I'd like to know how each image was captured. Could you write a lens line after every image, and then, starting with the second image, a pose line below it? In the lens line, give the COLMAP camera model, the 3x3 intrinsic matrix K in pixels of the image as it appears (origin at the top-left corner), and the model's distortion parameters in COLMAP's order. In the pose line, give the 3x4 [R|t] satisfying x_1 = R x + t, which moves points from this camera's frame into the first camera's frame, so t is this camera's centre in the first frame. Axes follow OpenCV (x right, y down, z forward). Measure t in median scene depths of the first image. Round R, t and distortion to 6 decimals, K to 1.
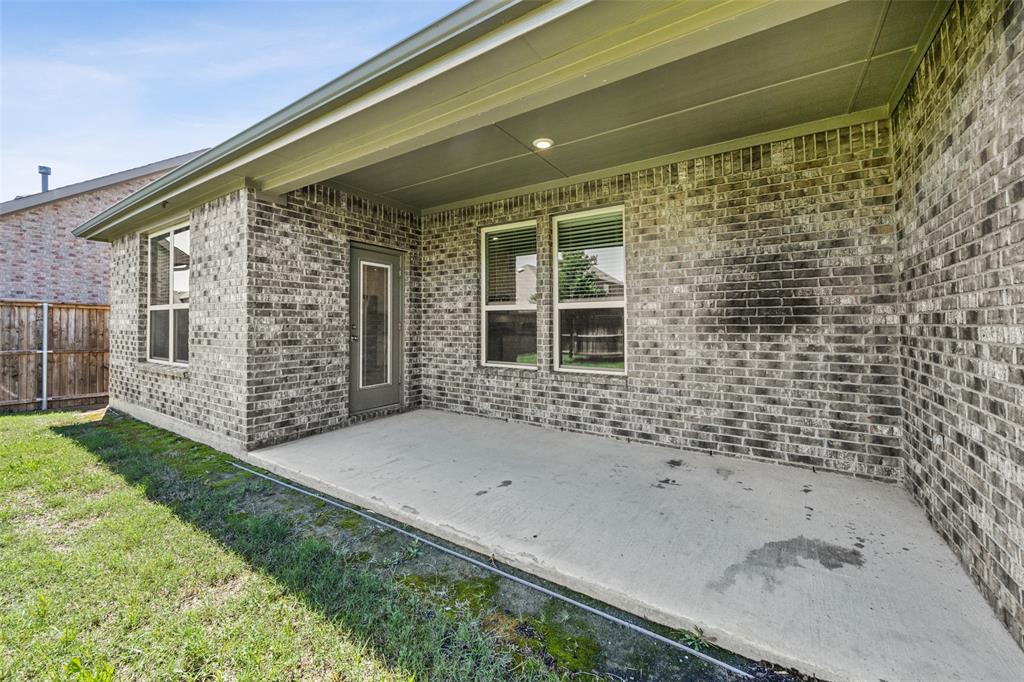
lens RADIAL K [[397.8, 0, 515.0], [0, 397.8, 330.7], [0, 0, 1]] dist [-0.000362, -0.000243]
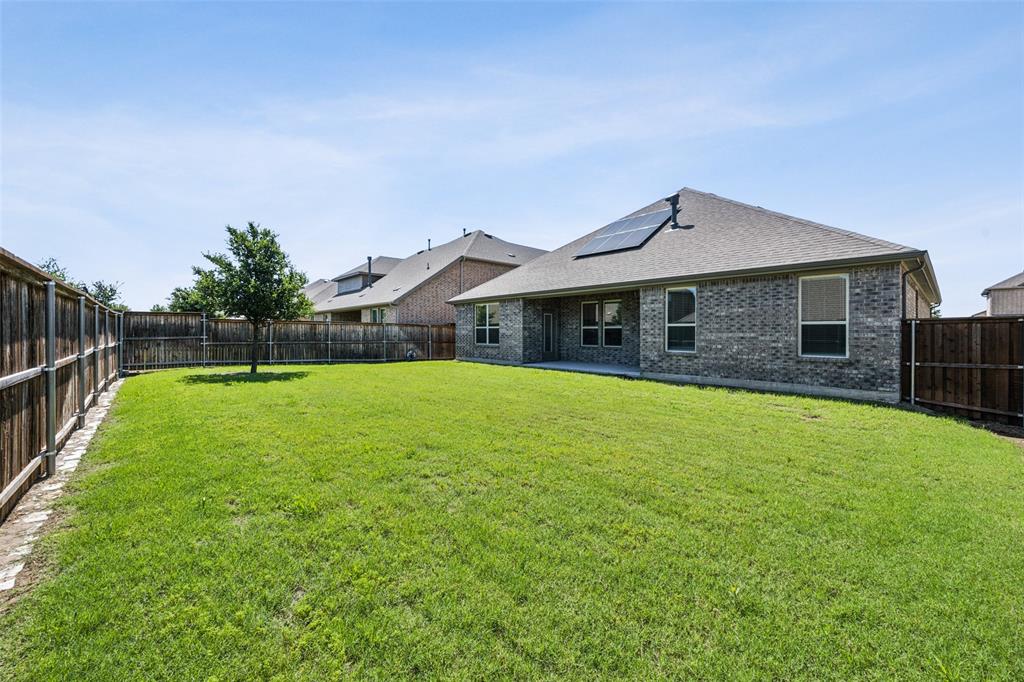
lens RADIAL K [[397.8, 0, 511.2], [0, 397.8, 338.4], [0, 0, 1]] dist [-0.000362, -0.000243]
pose [[0.967910, 0.006361, -0.251216, 0.191430], [-0.007388, 0.999968, -0.003143, 0.045506], [0.251188, 0.004898, 0.967926, -2.472594]]
